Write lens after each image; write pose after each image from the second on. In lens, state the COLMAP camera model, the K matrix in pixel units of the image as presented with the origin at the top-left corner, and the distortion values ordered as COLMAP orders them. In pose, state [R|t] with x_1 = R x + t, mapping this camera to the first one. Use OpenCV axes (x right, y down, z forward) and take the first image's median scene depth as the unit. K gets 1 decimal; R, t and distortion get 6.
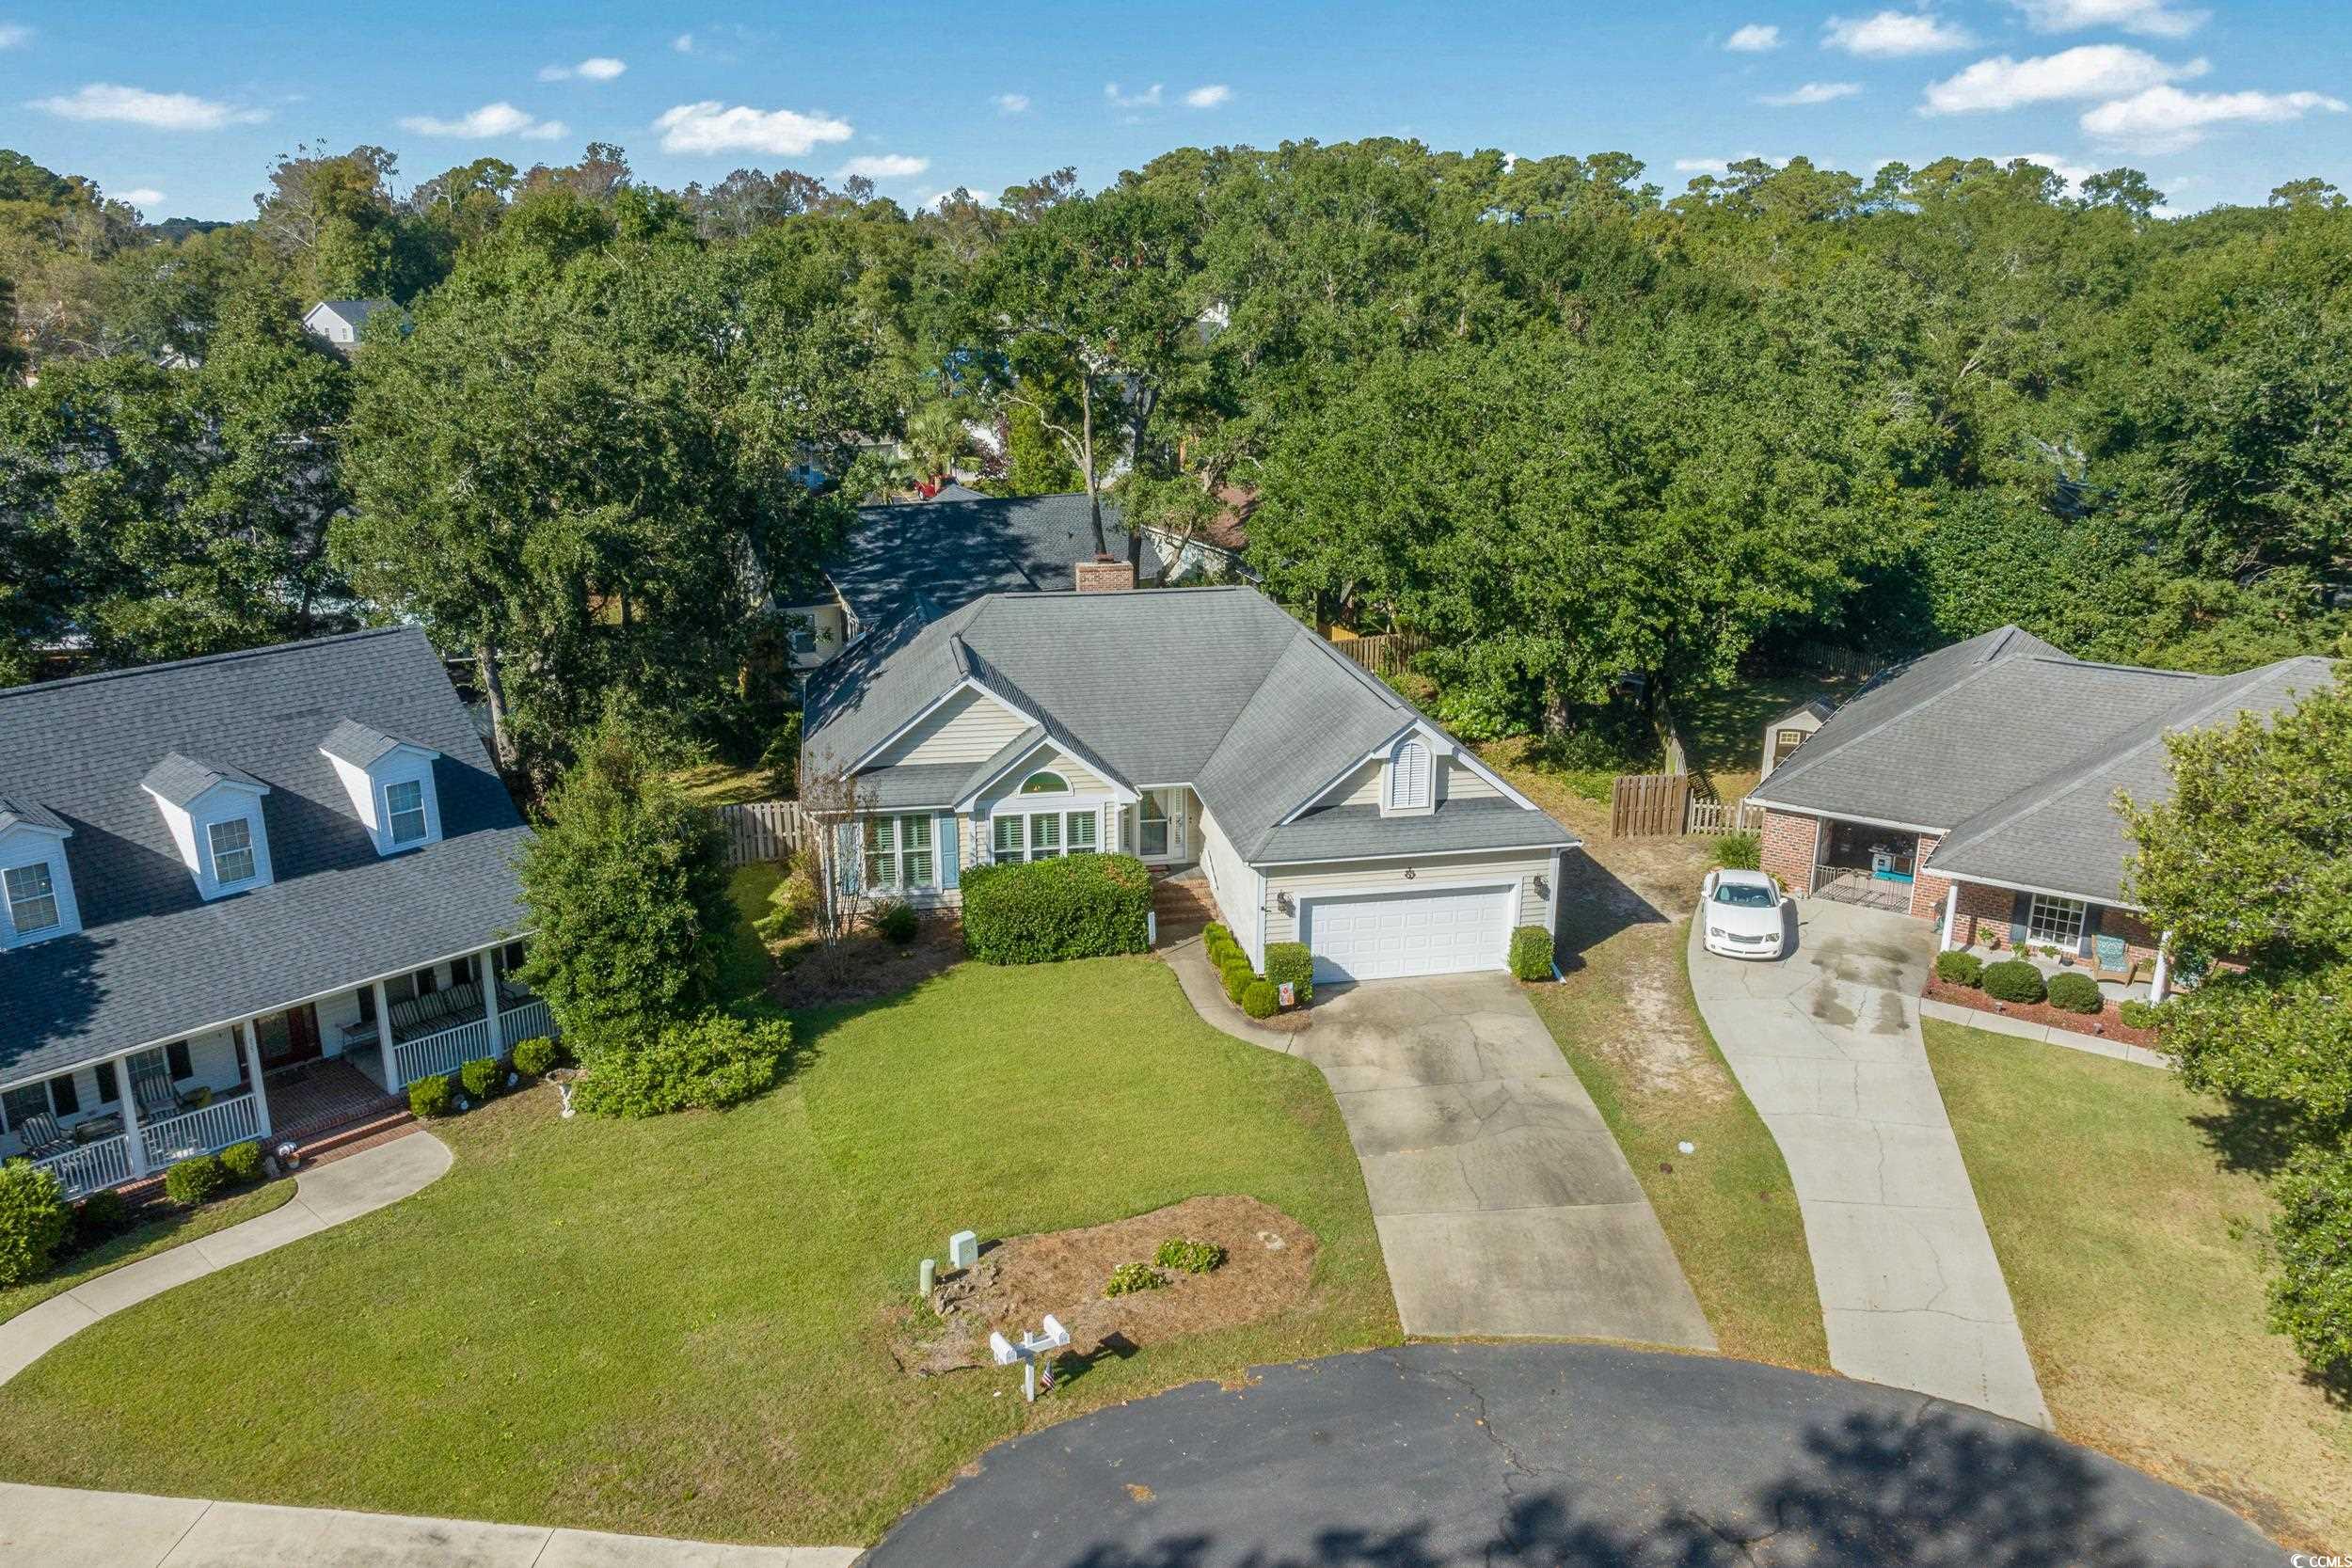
lens RADIAL K [[1695.2, 0, 1196.3], [0, 1695.2, 783.8], [0, 0, 1]] dist [-0.031595, -0.000922]
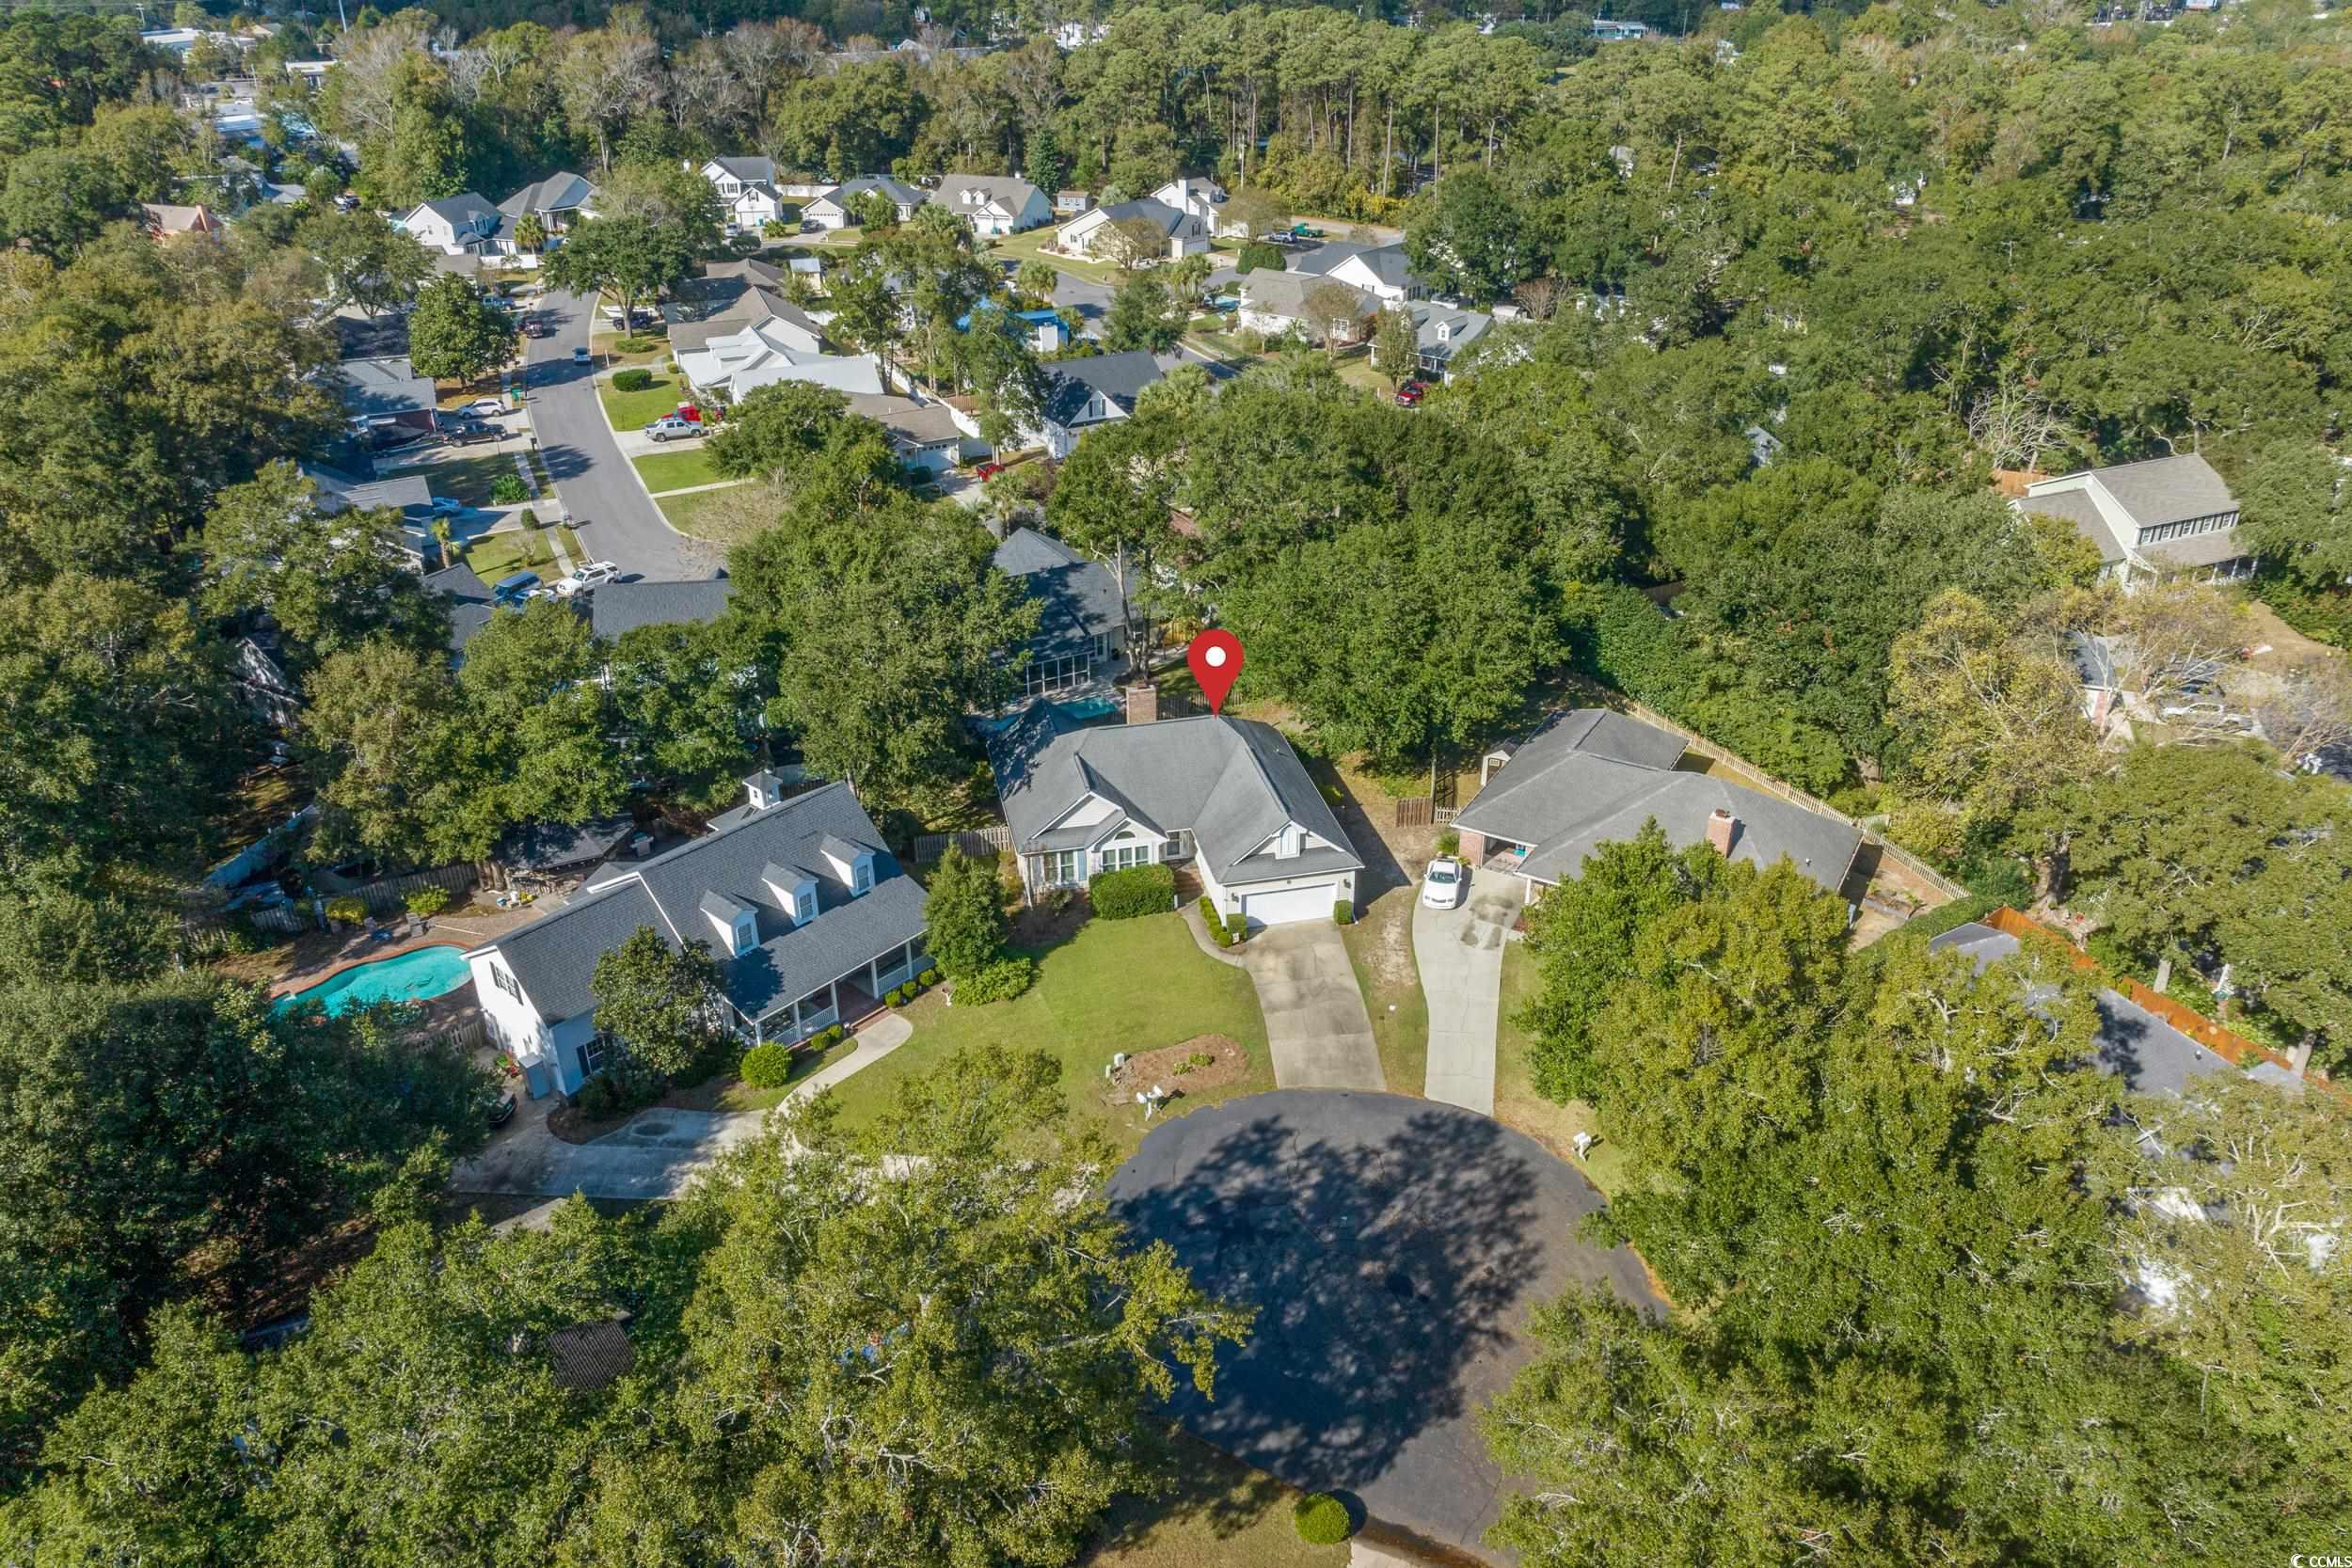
lens RADIAL K [[1679.2, 0, 1176.0], [0, 1679.2, 784.0], [0, 0, 1]] dist [-0.004226, -0.002517]
pose [[0.999684, -0.023383, 0.009199, -0.044301], [0.021034, 0.978999, 0.202776, -0.536134], [-0.013747, -0.202519, 0.979182, -1.189495]]
